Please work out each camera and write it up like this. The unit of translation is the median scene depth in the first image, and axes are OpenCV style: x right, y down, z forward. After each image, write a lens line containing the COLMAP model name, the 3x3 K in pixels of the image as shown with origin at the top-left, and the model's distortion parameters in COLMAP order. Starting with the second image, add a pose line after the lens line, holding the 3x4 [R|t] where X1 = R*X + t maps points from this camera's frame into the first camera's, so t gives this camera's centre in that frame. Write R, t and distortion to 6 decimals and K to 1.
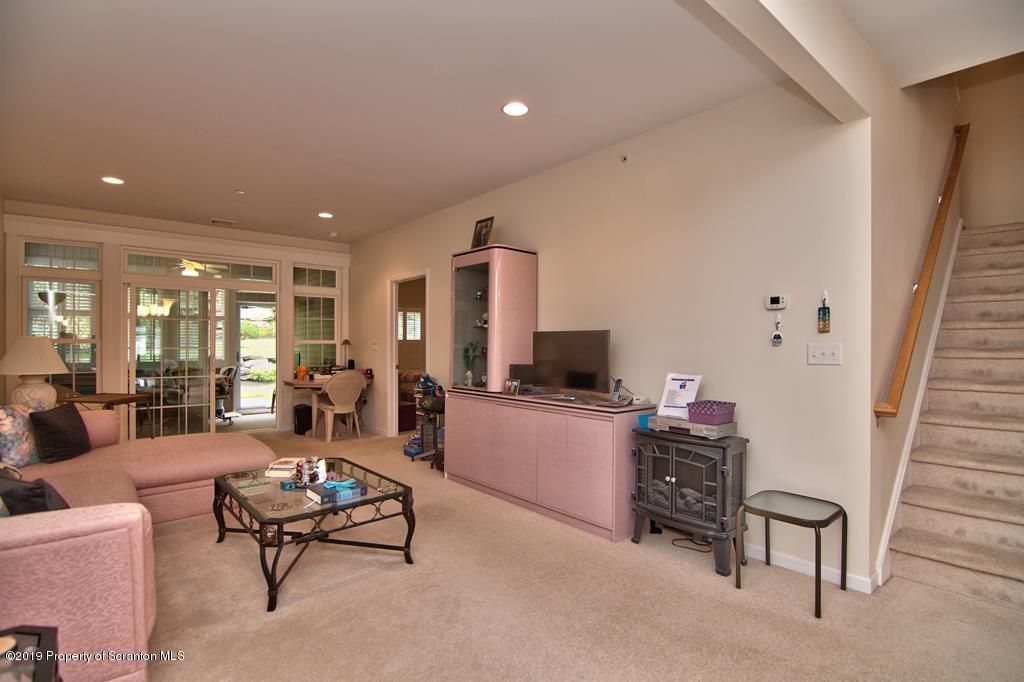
lens RADIAL K [[491.3, 0, 500.2], [0, 491.3, 341.7], [0, 0, 1]] dist [-0.002527, -0.013689]
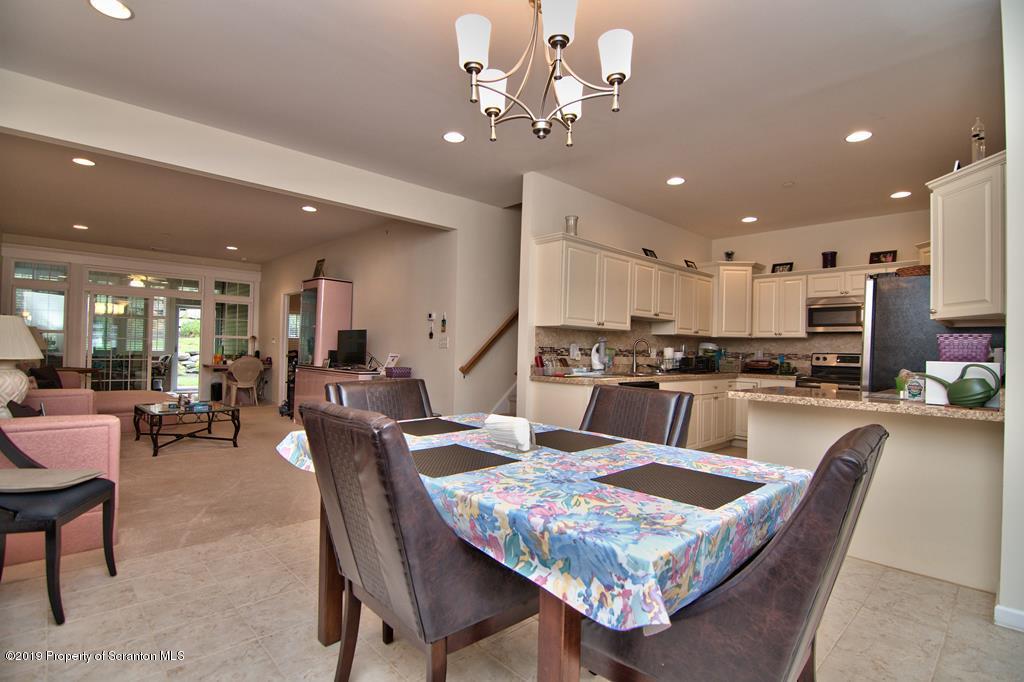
lens RADIAL K [[507.4, 0, 508.4], [0, 507.4, 341.2], [0, 0, 1]] dist [-0.015083, -0.000320]
pose [[0.998413, 0.023565, 0.051150, 0.330101], [-0.022714, 0.999595, -0.017155, 0.019574], [-0.051533, 0.015966, 0.998544, -0.443728]]
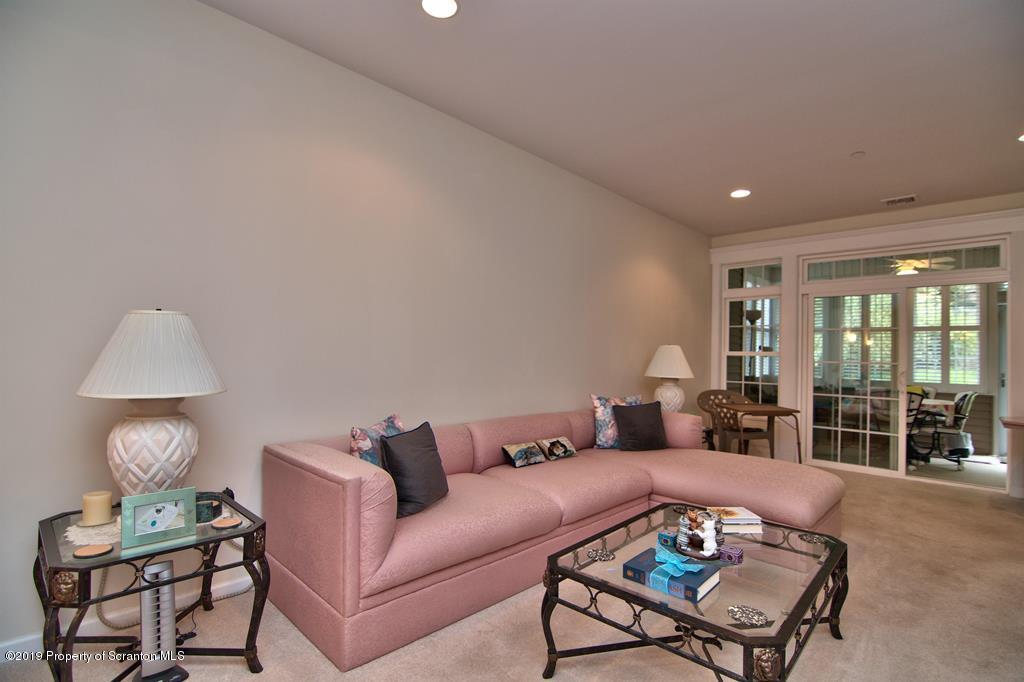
lens RADIAL K [[499.6, 0, 514.3], [0, 499.6, 350.9], [0, 0, 1]] dist [-0.015594, -0.000684]
pose [[0.114065, -0.003987, -0.993465, 0.126982], [-0.020445, 0.999771, -0.006360, 0.008895], [0.993263, 0.021037, 0.113958, 0.273767]]
